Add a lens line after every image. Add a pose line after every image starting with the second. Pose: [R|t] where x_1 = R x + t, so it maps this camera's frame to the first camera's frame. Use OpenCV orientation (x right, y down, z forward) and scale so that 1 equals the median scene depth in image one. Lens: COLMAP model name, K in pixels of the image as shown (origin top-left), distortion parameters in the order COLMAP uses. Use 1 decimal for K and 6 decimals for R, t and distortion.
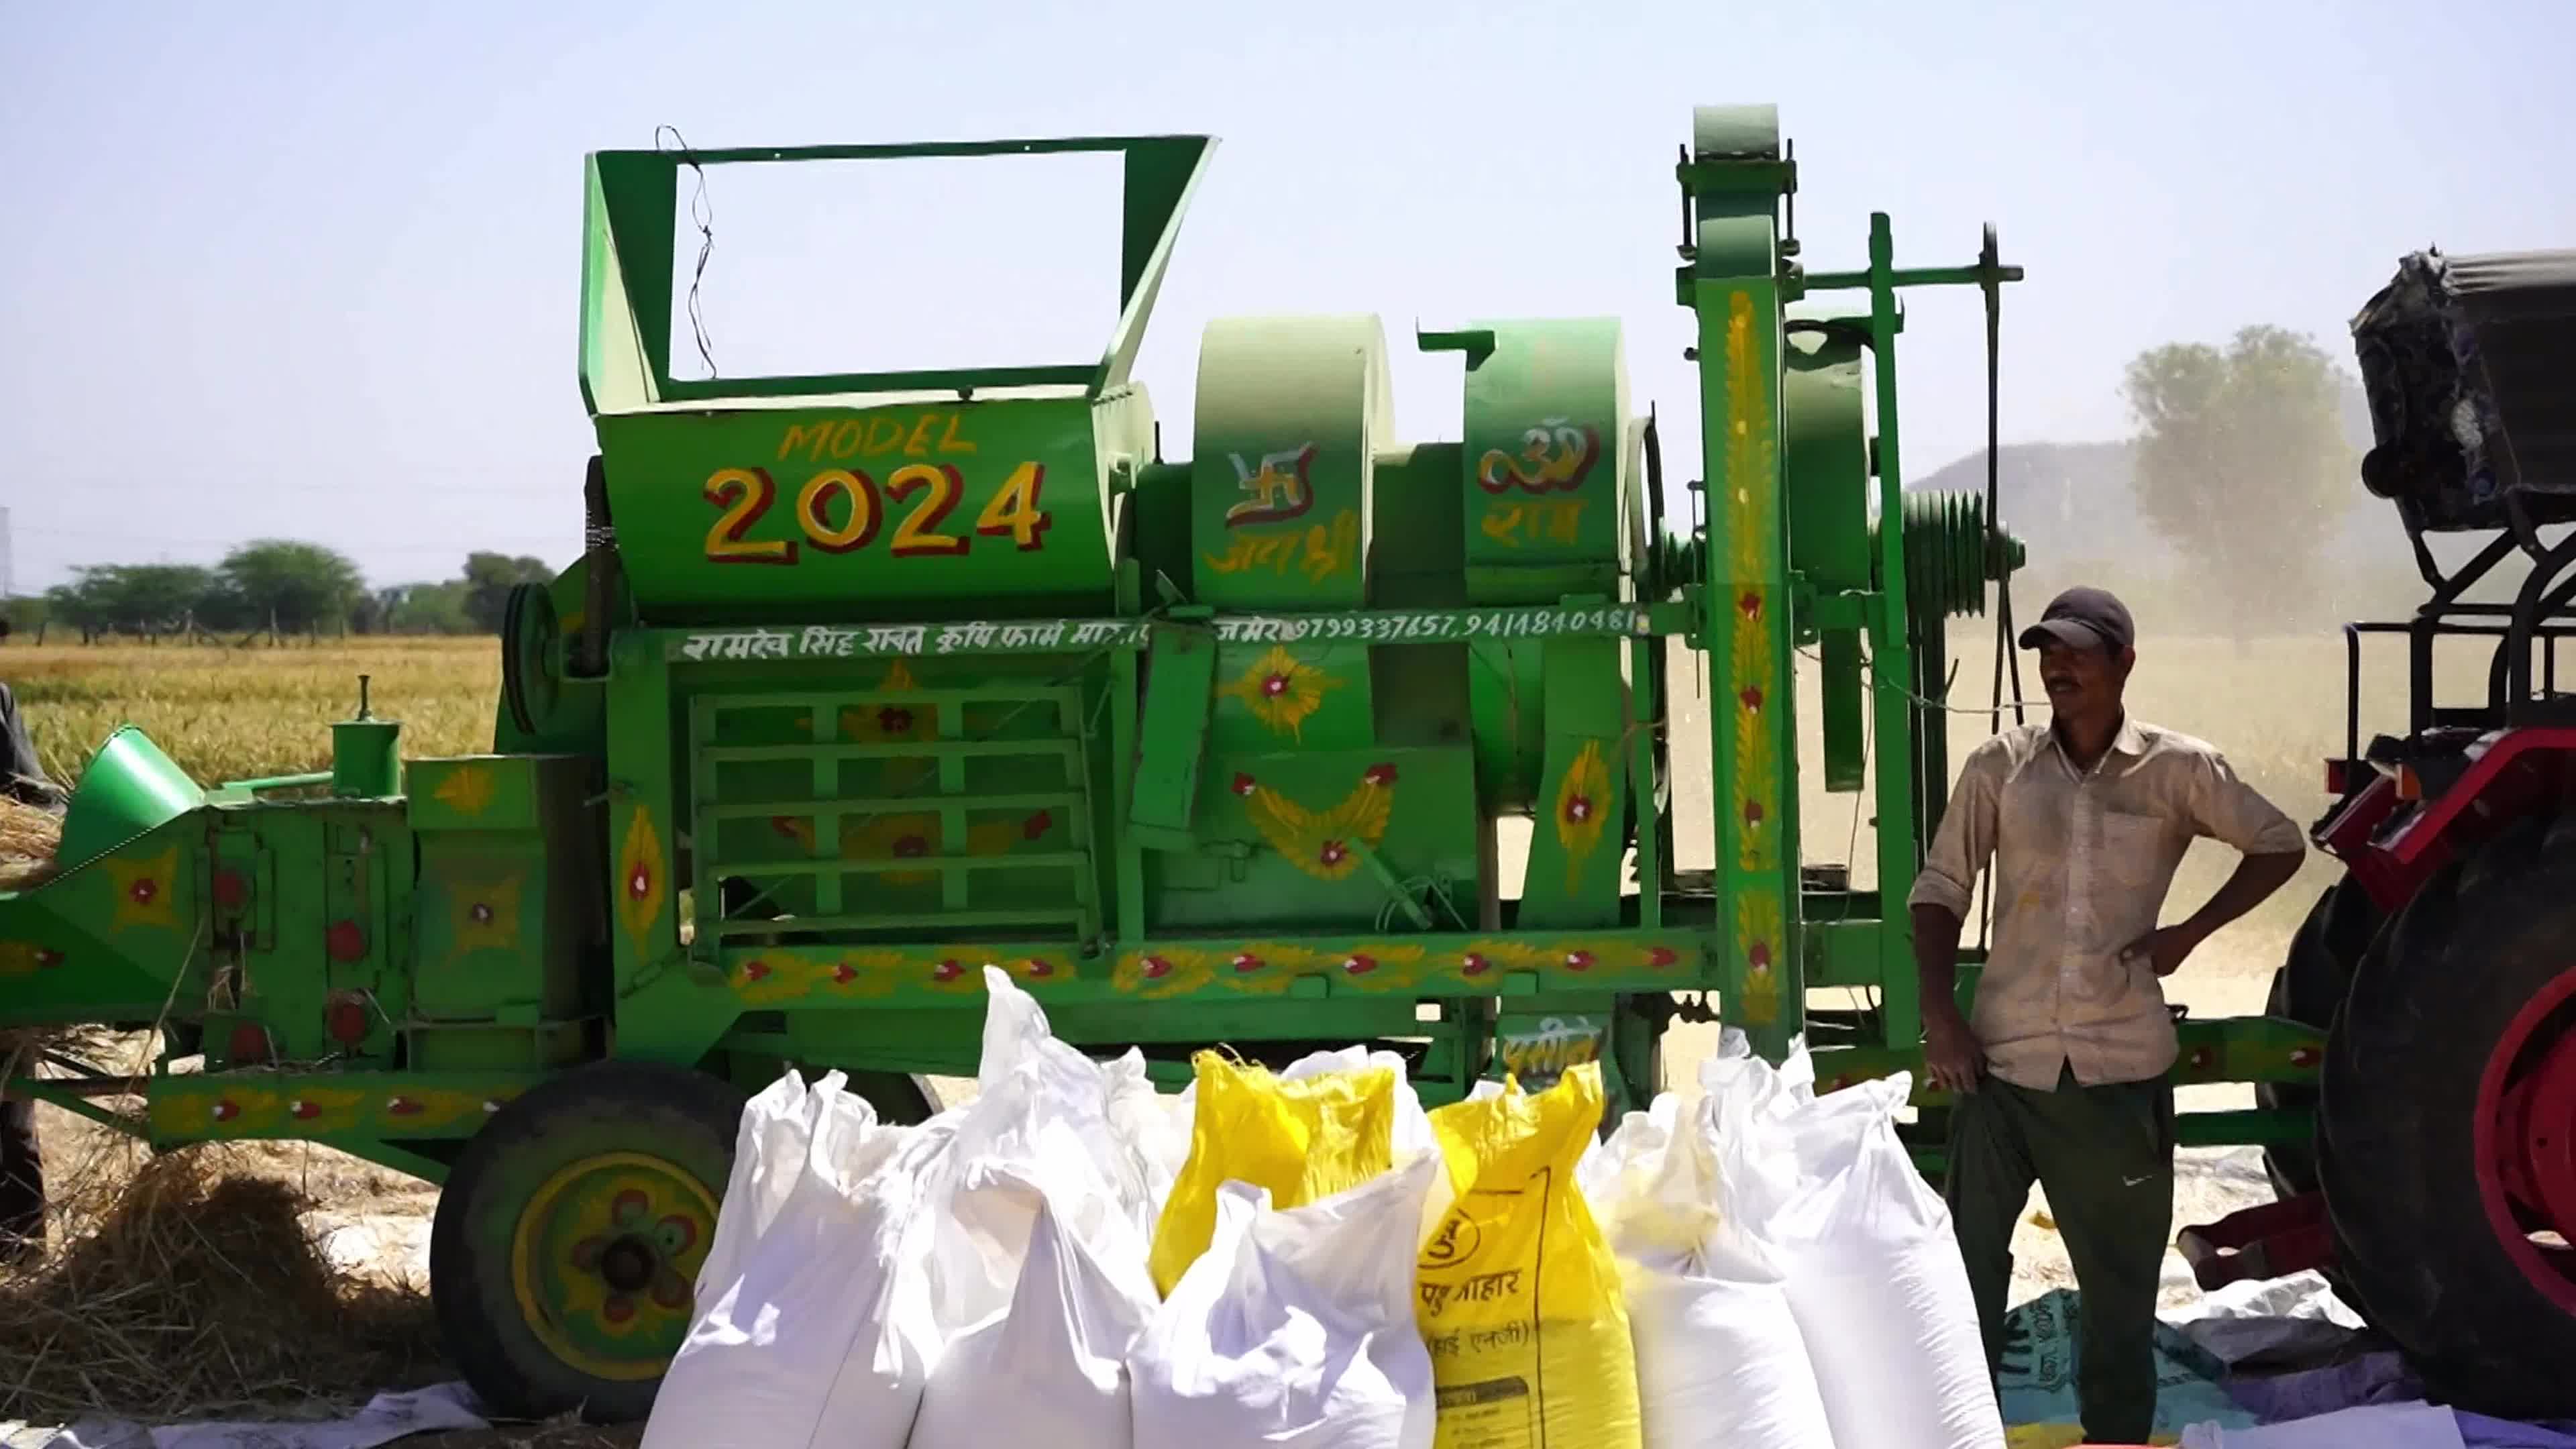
lens RADIAL K [[5472.5, 0, 1288.0], [0, 5472.5, 724.5], [0, 0, 1]] dist [0.019381, -0.065614]
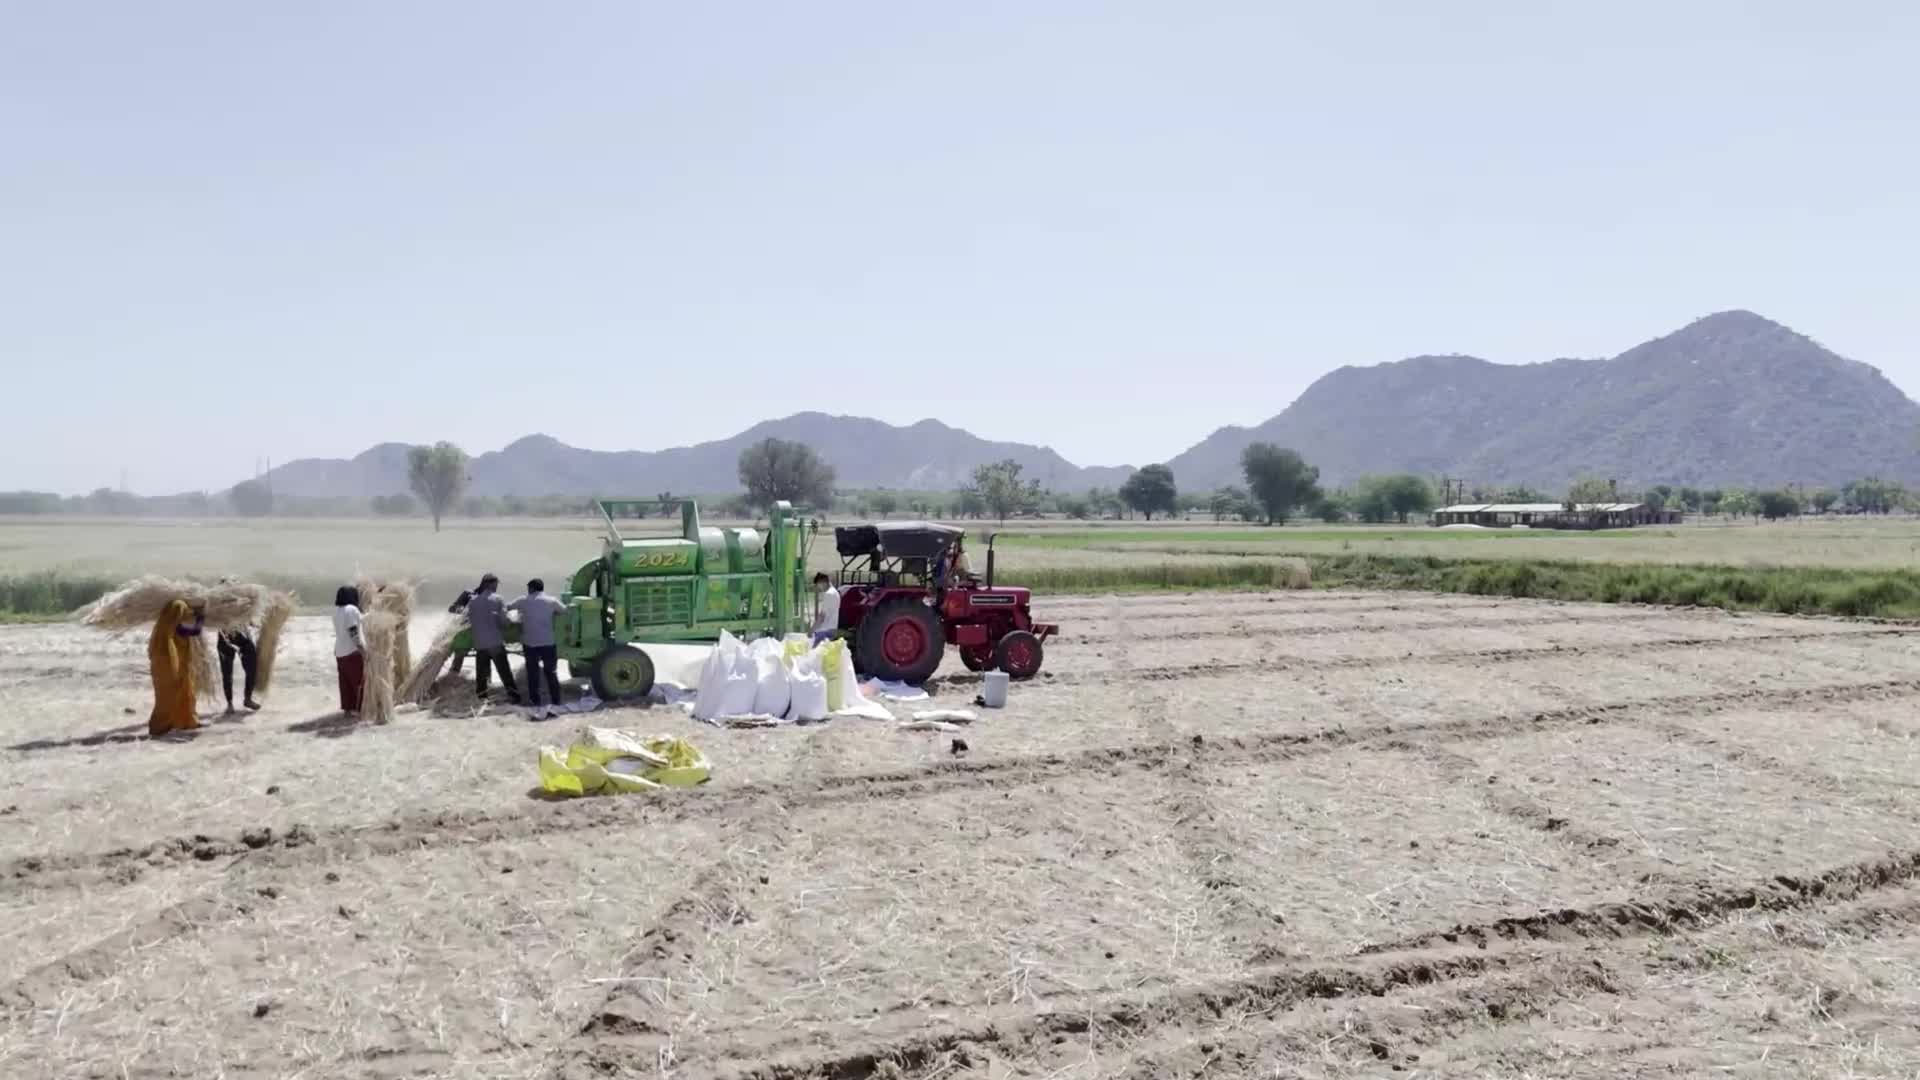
lens RADIAL K [[1352.2, 0, 960.0], [0, 1352.2, 540.0], [0, 0, 1]] dist [0.054087, -0.036345]
pose [[0.858312, 0.000681, 0.513128, -0.606271], [0.001361, 0.999993, -0.003604, -0.056732], [-0.513126, 0.003791, 0.858305, -0.604809]]
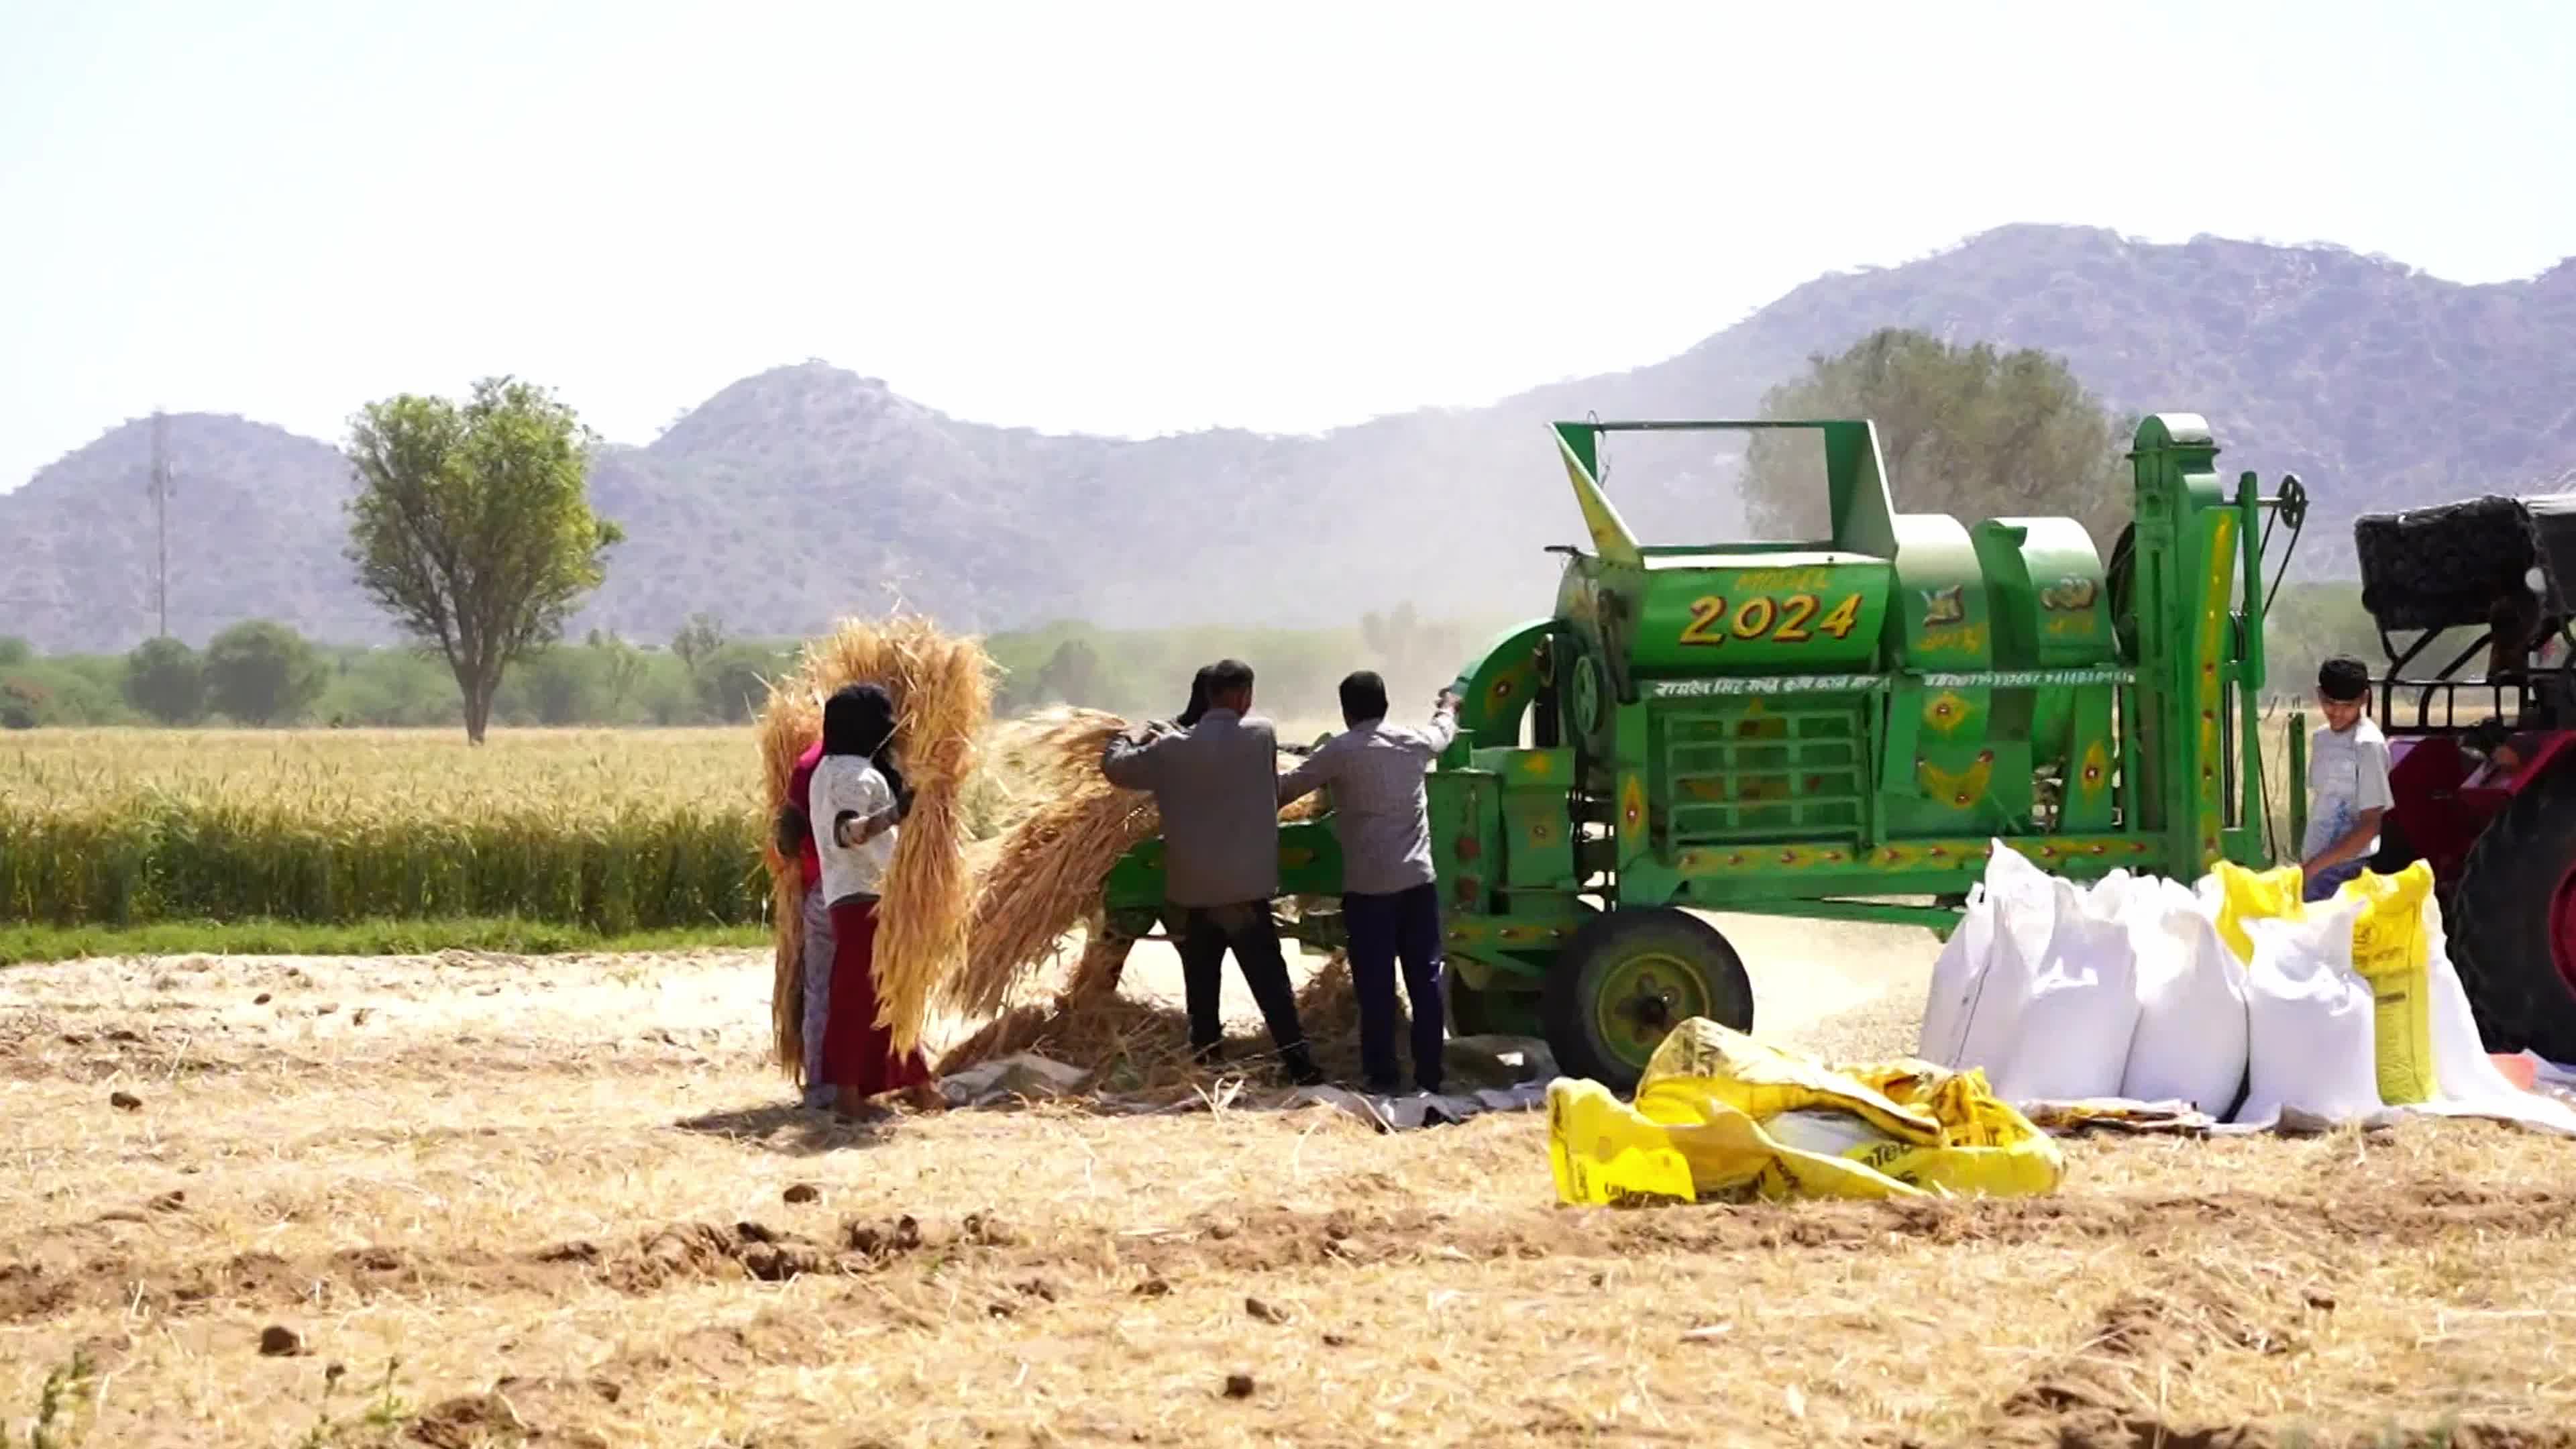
lens RADIAL K [[6192.0, 0, 1288.0], [0, 6192.0, 724.5], [0, 0, 1]] dist [0.094988, 0.879025]
pose [[0.954795, -0.000444, 0.297263, -0.878078], [0.005233, 0.999869, -0.015316, 0.030593], [-0.297218, 0.016179, 0.954673, -1.026655]]
